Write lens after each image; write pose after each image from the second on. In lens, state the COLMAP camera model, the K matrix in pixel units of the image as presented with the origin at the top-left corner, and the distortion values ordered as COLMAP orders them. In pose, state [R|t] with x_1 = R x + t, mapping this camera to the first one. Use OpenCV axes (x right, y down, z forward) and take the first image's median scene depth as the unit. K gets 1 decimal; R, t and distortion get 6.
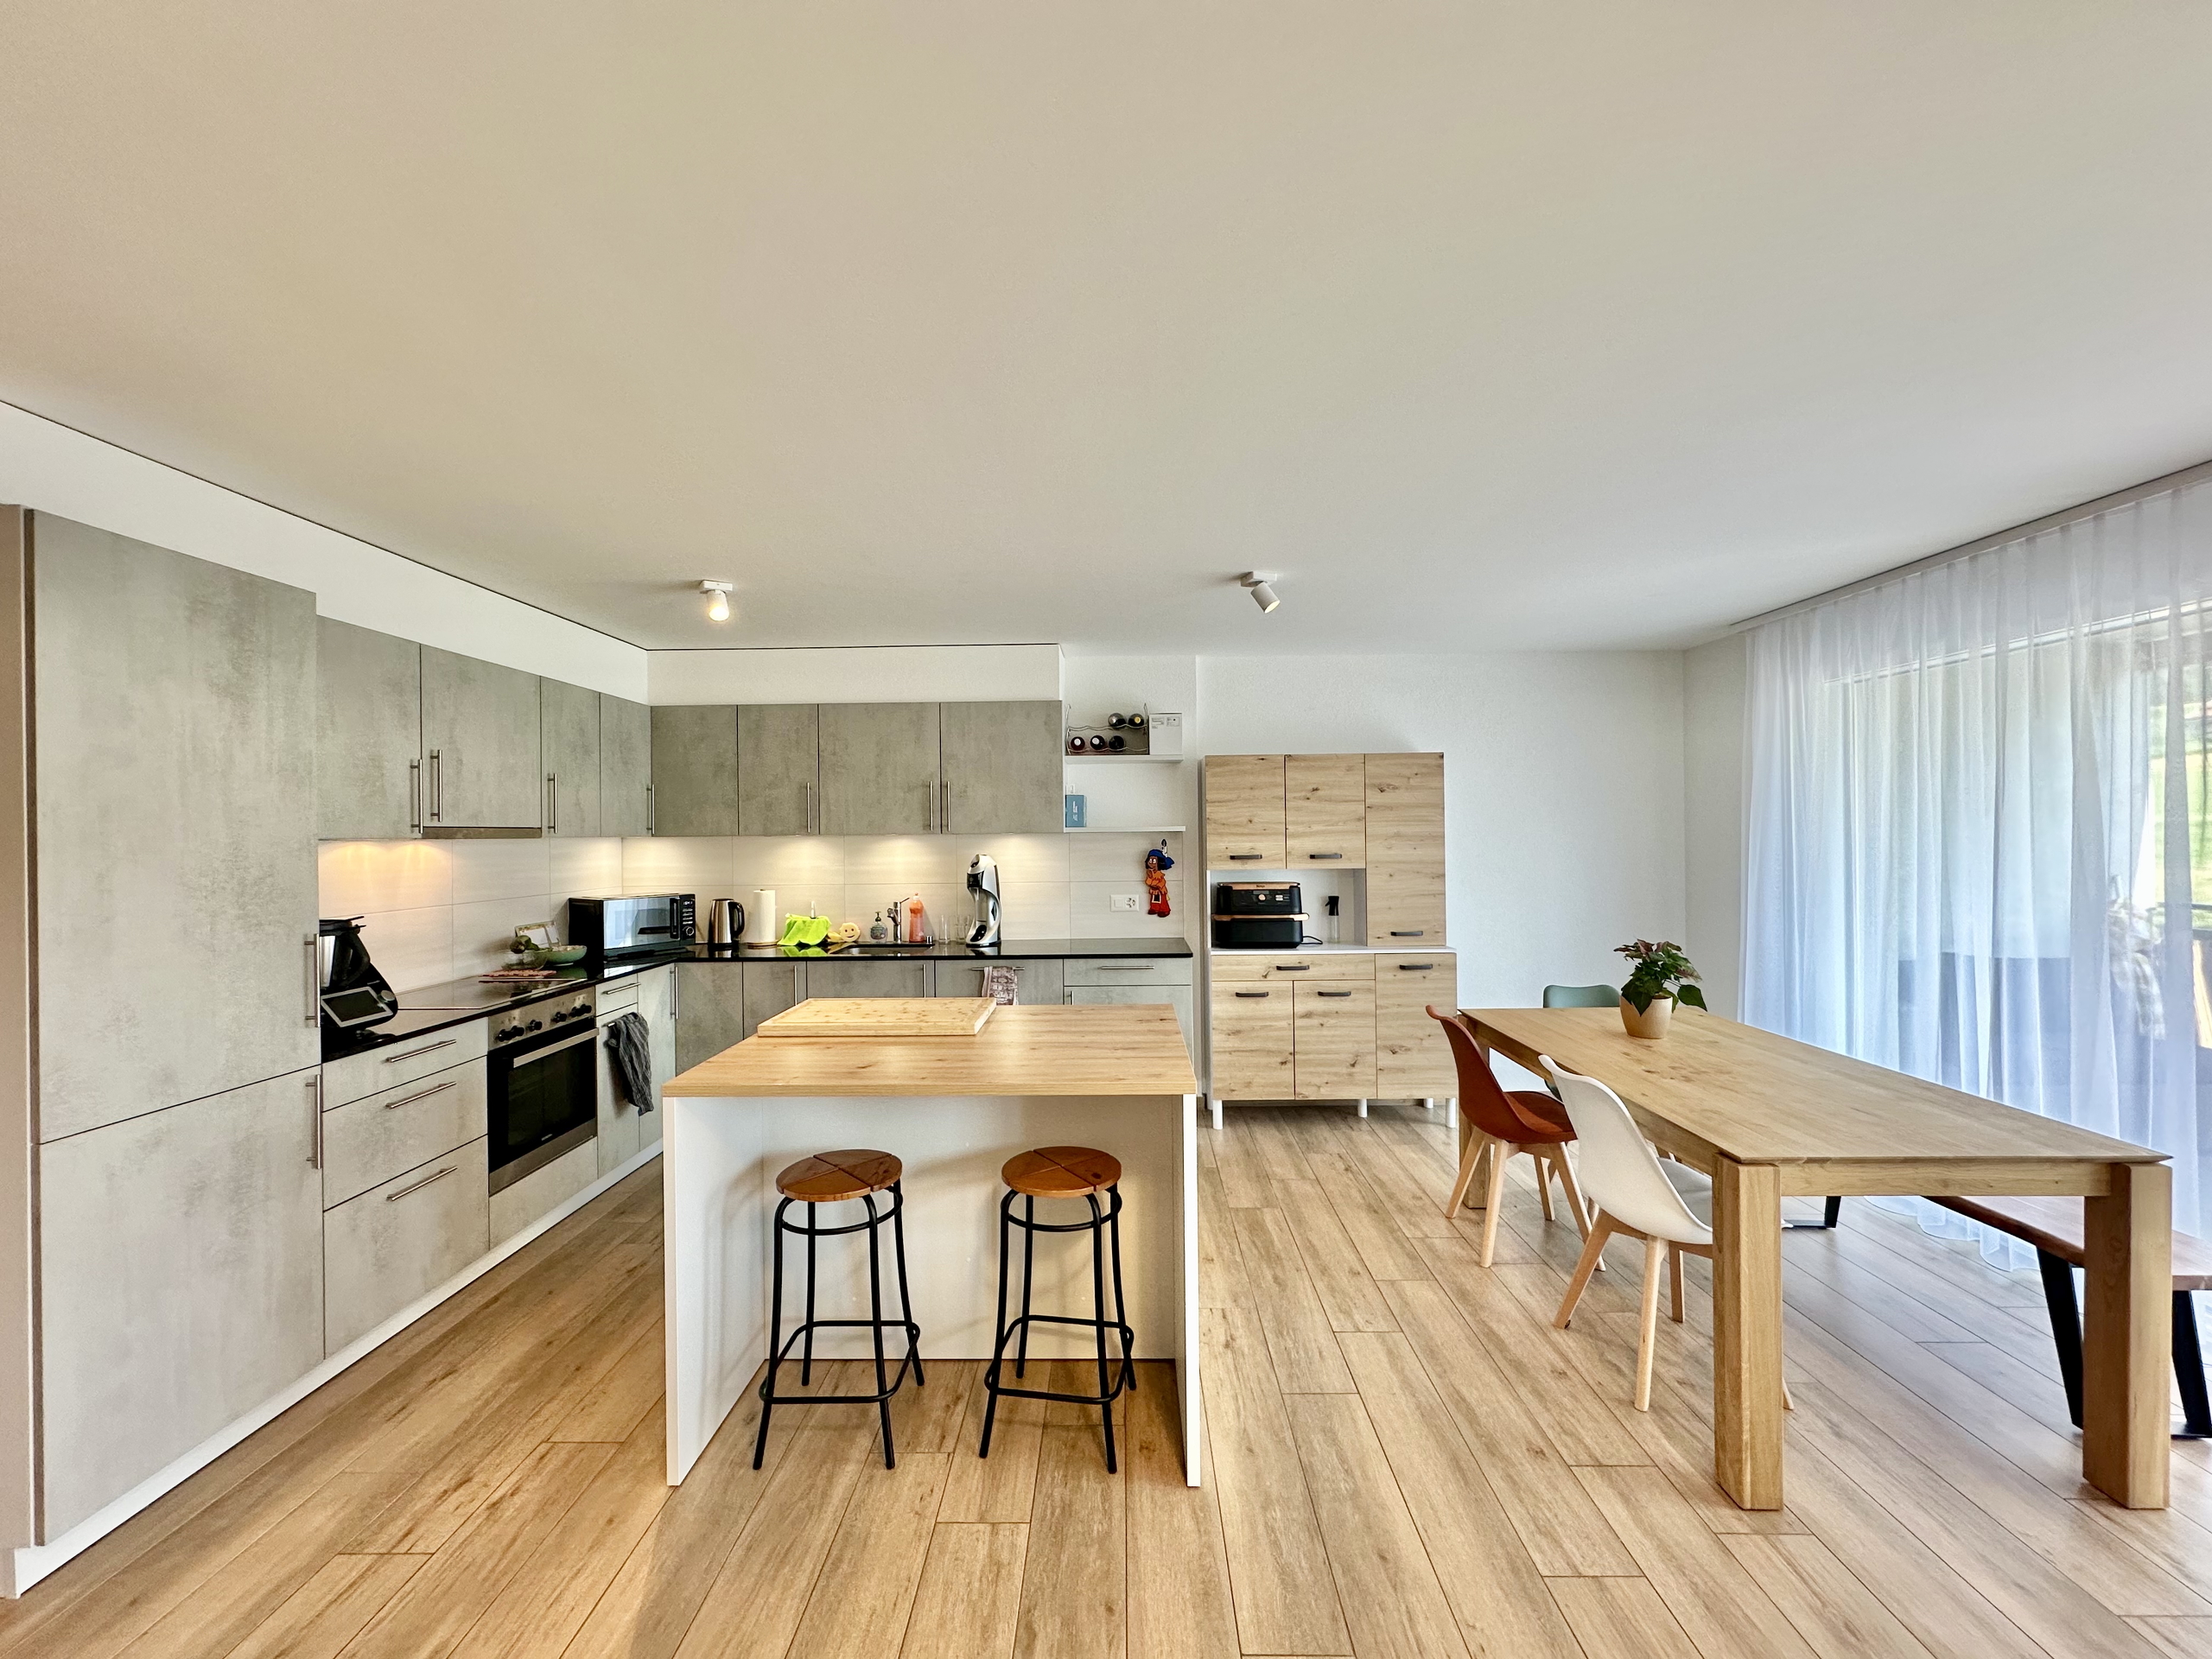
lens RADIAL K [[882.7, 0, 1106.0], [0, 882.7, 829.5], [0, 0, 1]] dist [-0.000339, 0.000138]
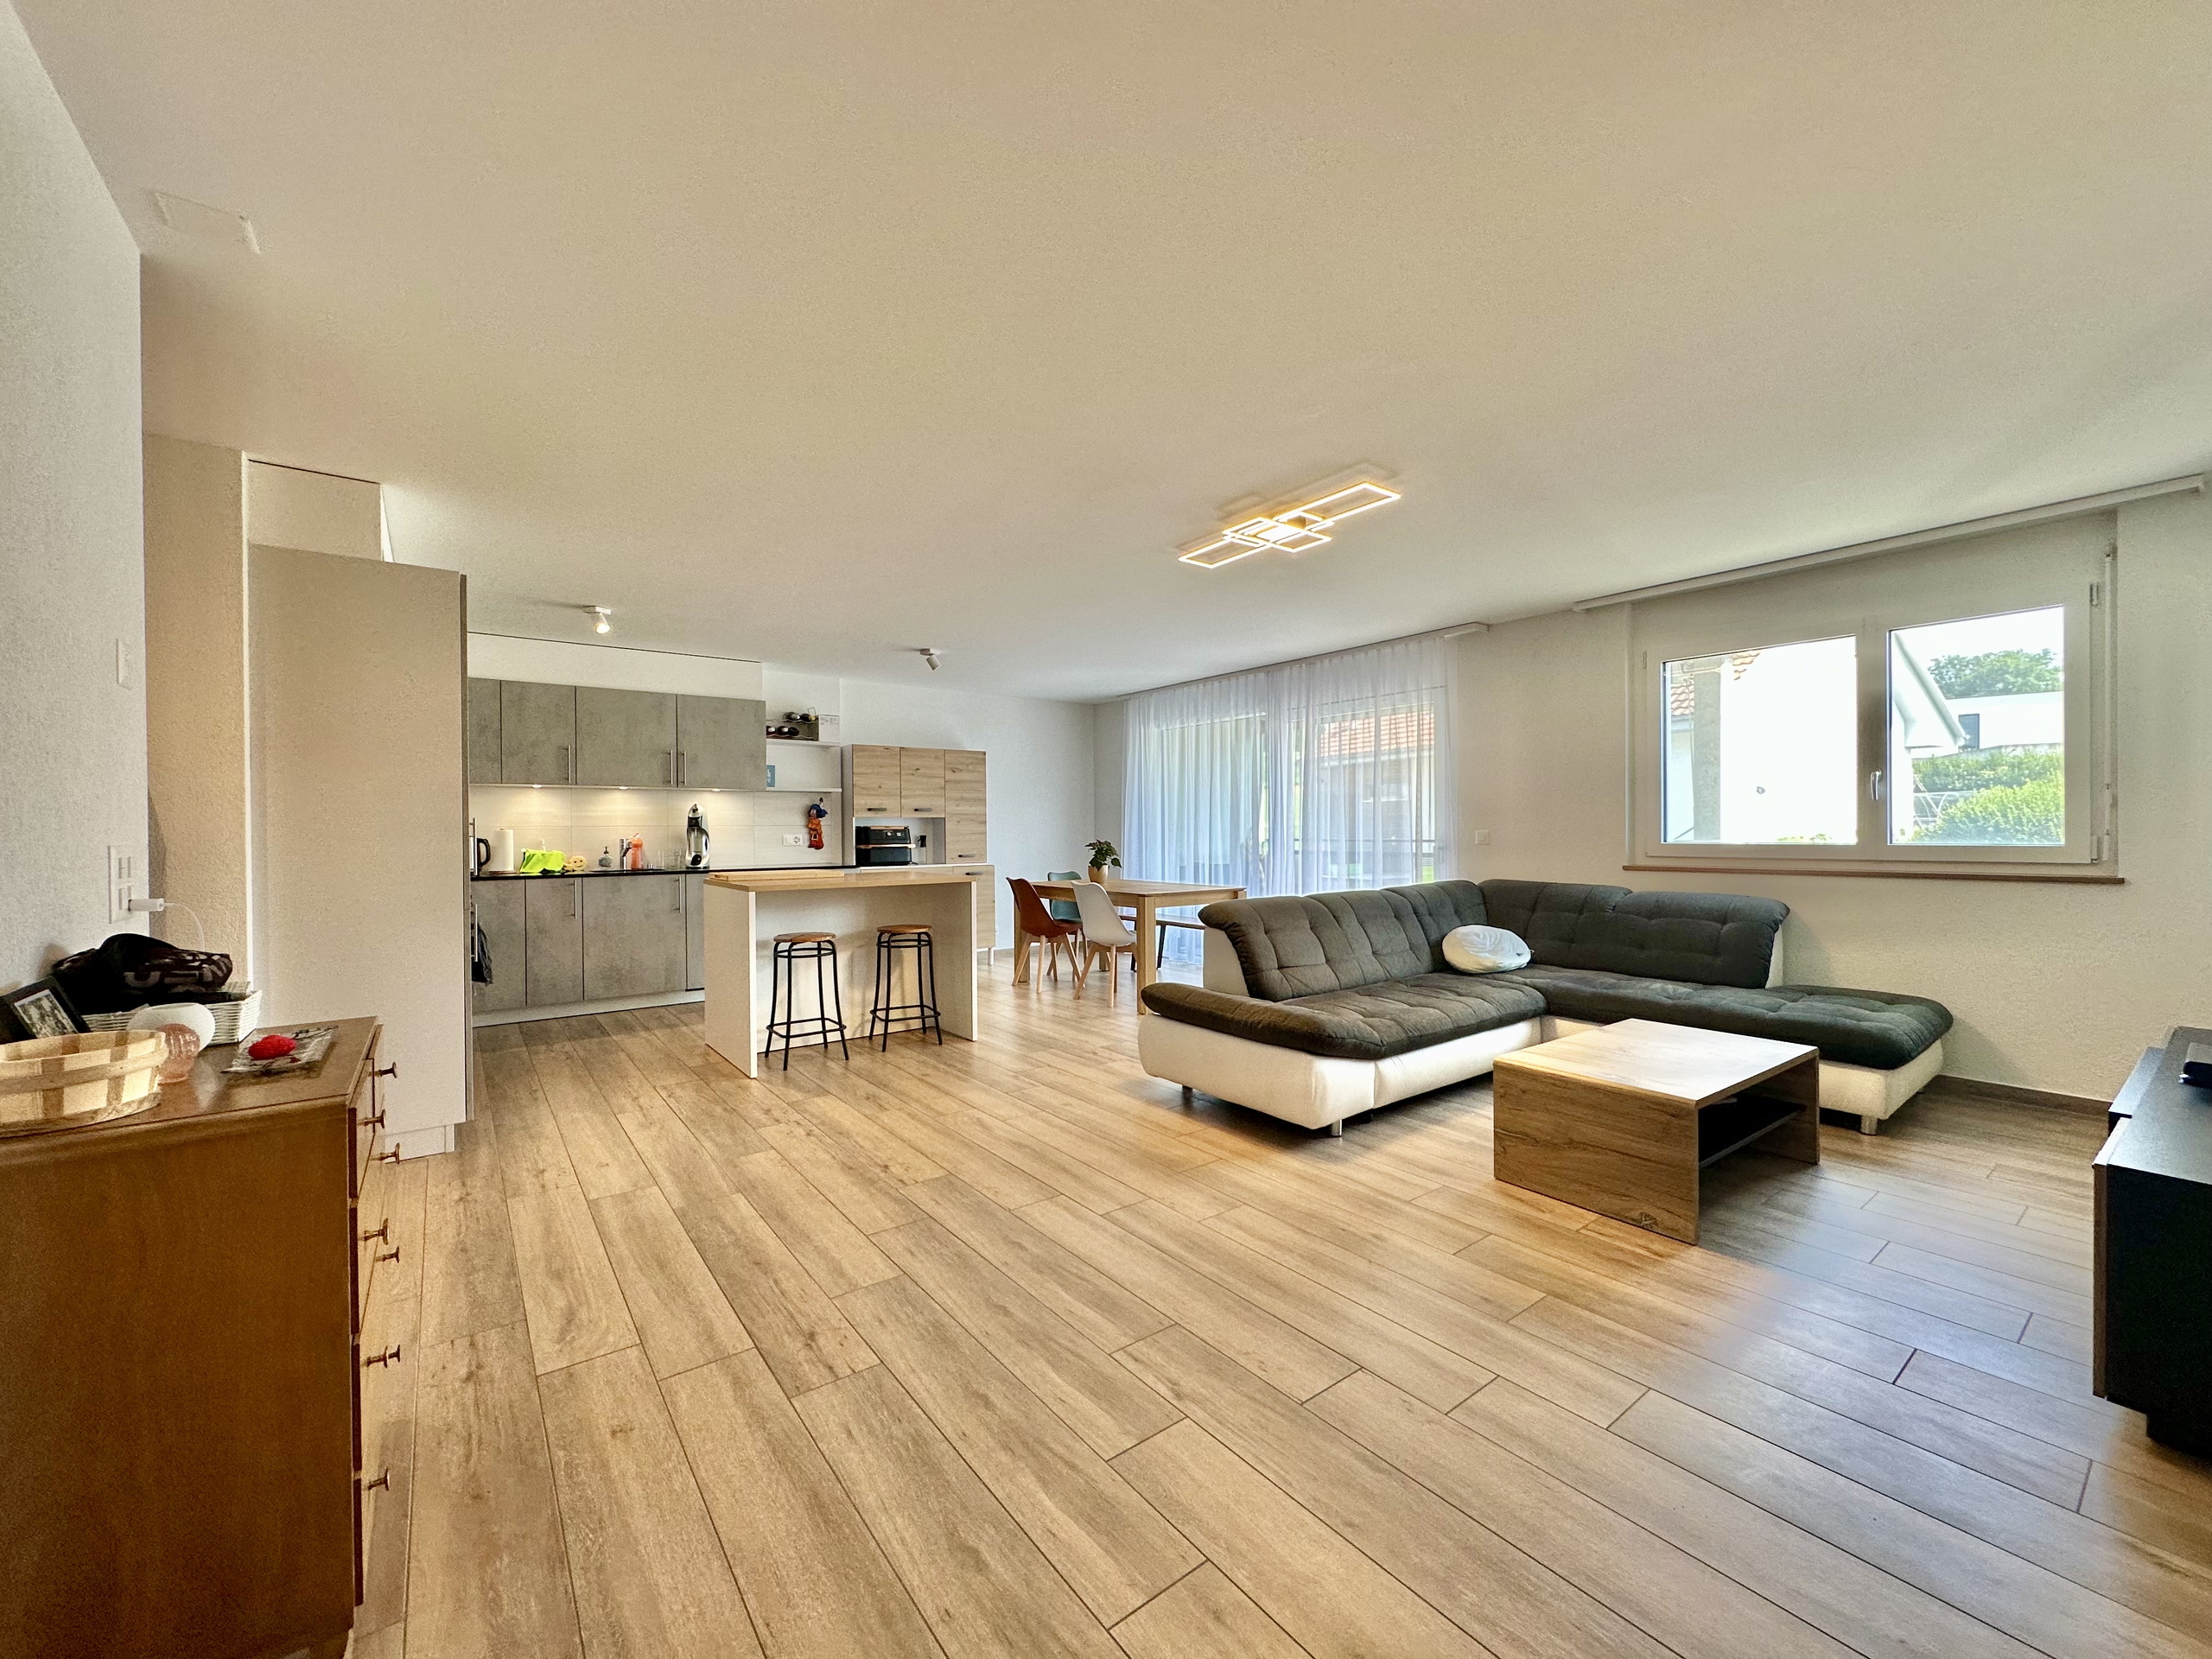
lens RADIAL K [[882.7, 0, 1106.0], [0, 882.7, 829.5], [0, 0, 1]] dist [-0.000339, 0.000138]
pose [[0.788713, 0.005866, 0.614734, -0.498820], [-0.006037, 0.999980, -0.001797, 0.068245], [-0.614733, -0.002294, 0.788732, -0.516906]]
